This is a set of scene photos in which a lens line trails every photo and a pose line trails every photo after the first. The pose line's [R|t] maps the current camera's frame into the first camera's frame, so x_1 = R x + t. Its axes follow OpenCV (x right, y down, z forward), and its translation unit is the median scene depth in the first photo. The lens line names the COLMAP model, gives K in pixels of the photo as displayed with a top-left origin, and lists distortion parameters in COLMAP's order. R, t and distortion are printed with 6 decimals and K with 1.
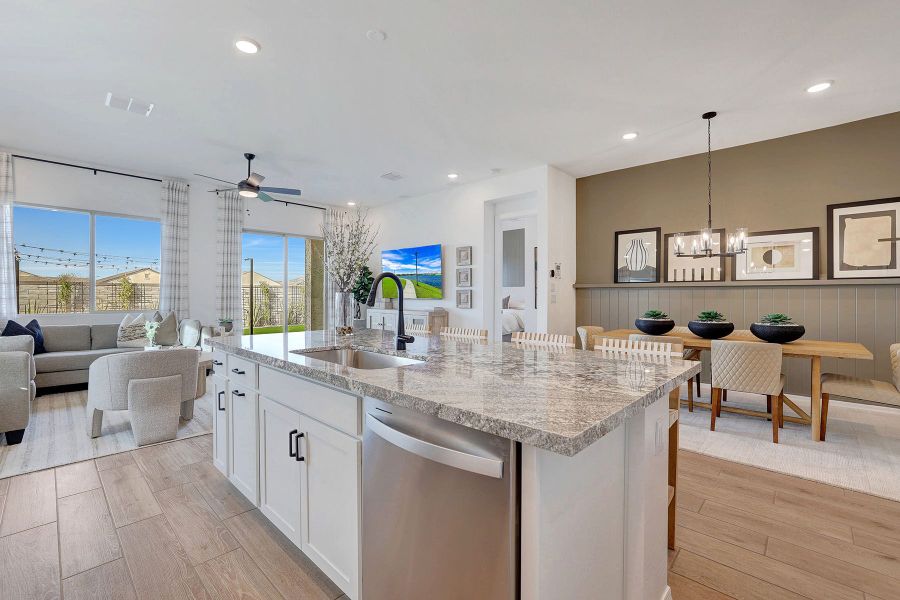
lens RADIAL K [[402.7, 0, 452.0], [0, 402.7, 295.8], [0, 0, 1]] dist [-0.034692, 0.015211]
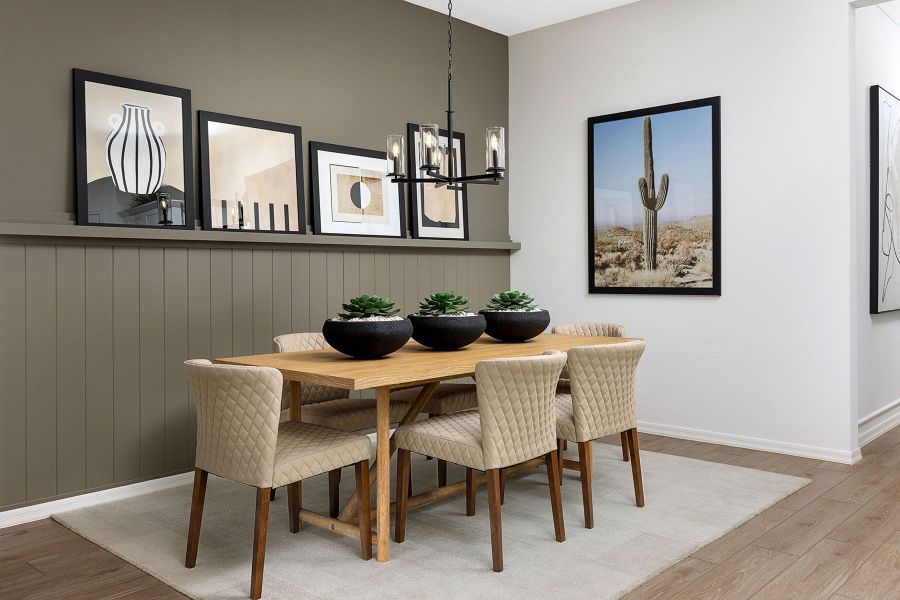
lens RADIAL K [[742.1, 0, 433.1], [0, 742.1, 293.6], [0, 0, 1]] dist [0.029242, -0.039638]
pose [[0.007629, -0.033335, 0.999415, -0.200331], [0.007100, 0.999421, 0.033281, 0.006310], [-0.999946, 0.006842, 0.007861, 0.690235]]
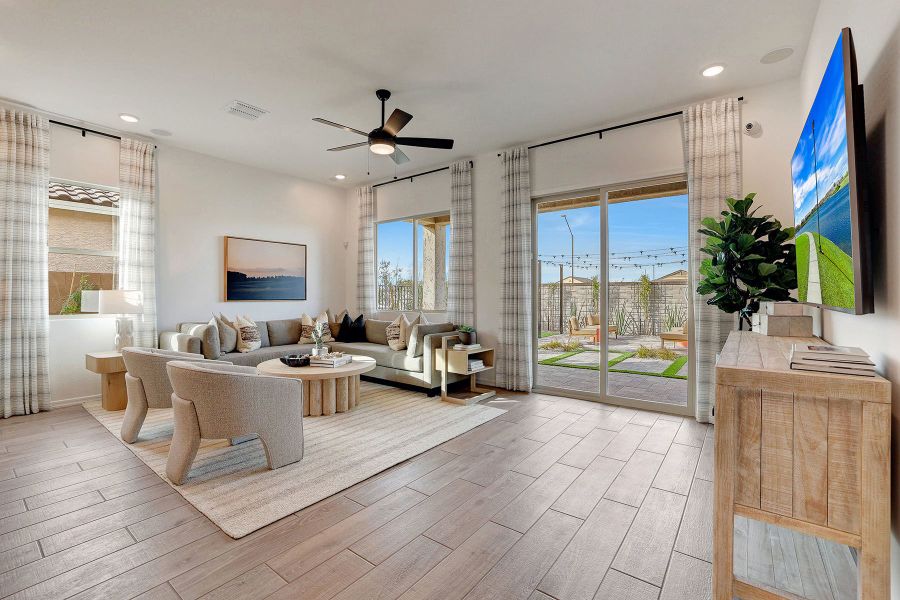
lens RADIAL K [[402.7, 0, 443.5], [0, 402.7, 293.4], [0, 0, 1]] dist [-0.034692, 0.015211]
pose [[0.082454, -0.003035, -0.996590, 0.170969], [-0.004401, 0.999985, -0.003409, -0.000135], [0.996585, 0.004667, 0.082439, 0.913393]]
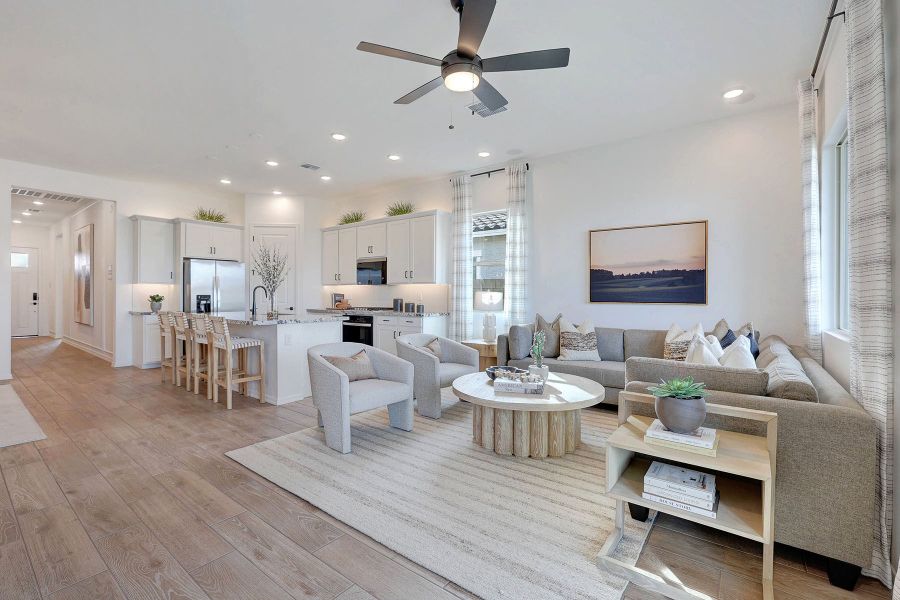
lens RADIAL K [[402.7, 0, 445.4], [0, 402.7, 295.3], [0, 0, 1]] dist [-0.034692, 0.015211]
pose [[-0.996922, -0.003228, -0.078327, -0.403769], [-0.003749, 0.999972, 0.006500, -0.002510], [0.078304, 0.006774, -0.996907, 1.288187]]
